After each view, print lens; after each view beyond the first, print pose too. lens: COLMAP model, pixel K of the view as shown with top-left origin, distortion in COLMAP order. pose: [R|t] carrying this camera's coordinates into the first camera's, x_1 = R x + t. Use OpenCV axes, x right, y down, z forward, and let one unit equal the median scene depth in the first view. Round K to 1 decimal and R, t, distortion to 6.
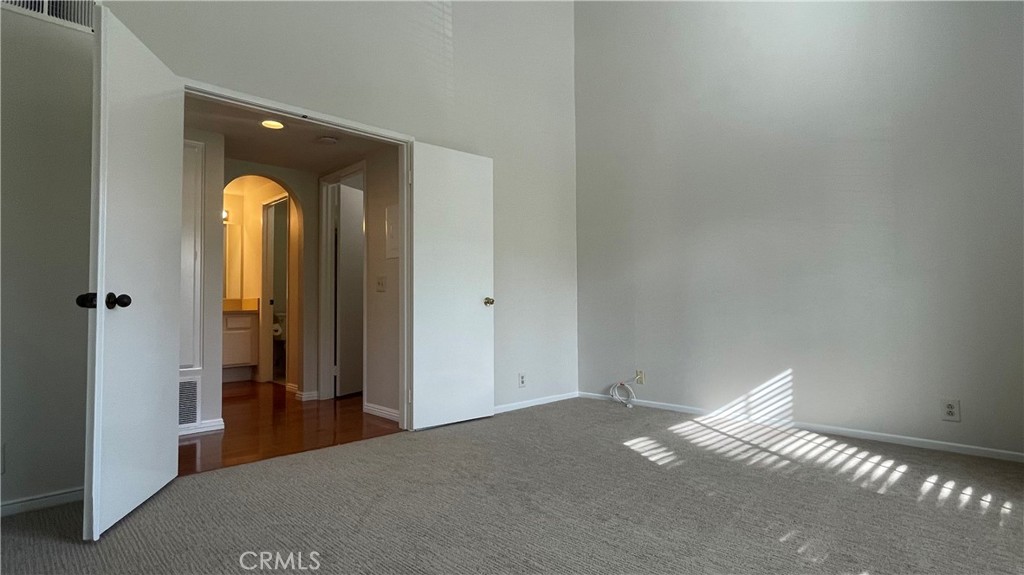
lens RADIAL K [[519.9, 0, 510.7], [0, 519.9, 286.5], [0, 0, 1]] dist [-0.000871, -0.001070]
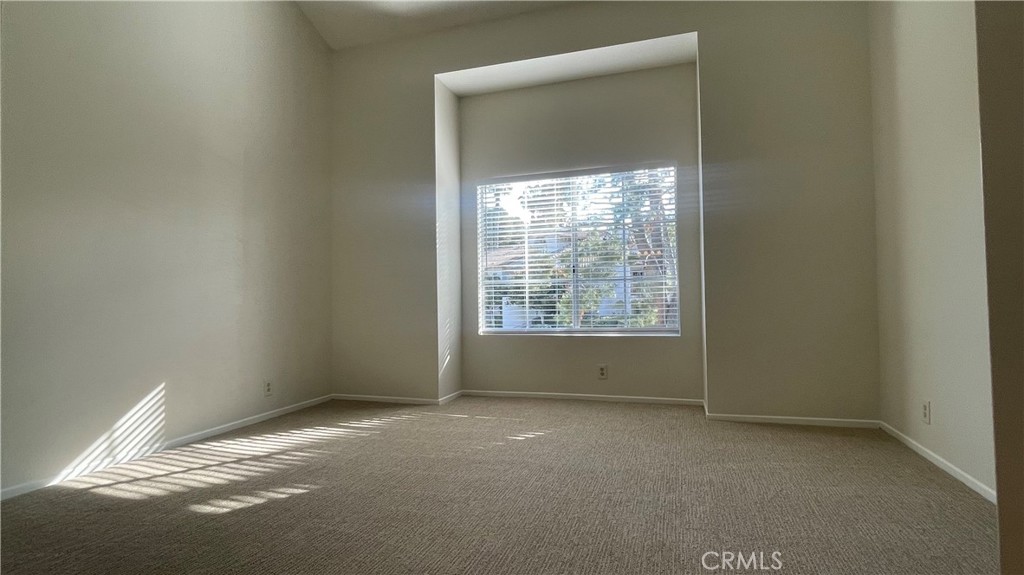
lens RADIAL K [[519.9, 0, 510.7], [0, 519.9, 286.5], [0, 0, 1]] dist [-0.000871, -0.001070]
pose [[-0.455230, 0.040253, 0.889463, -0.514793], [-0.006473, 0.998802, -0.048514, 0.035812], [-0.890350, -0.027842, -0.454424, 0.890326]]
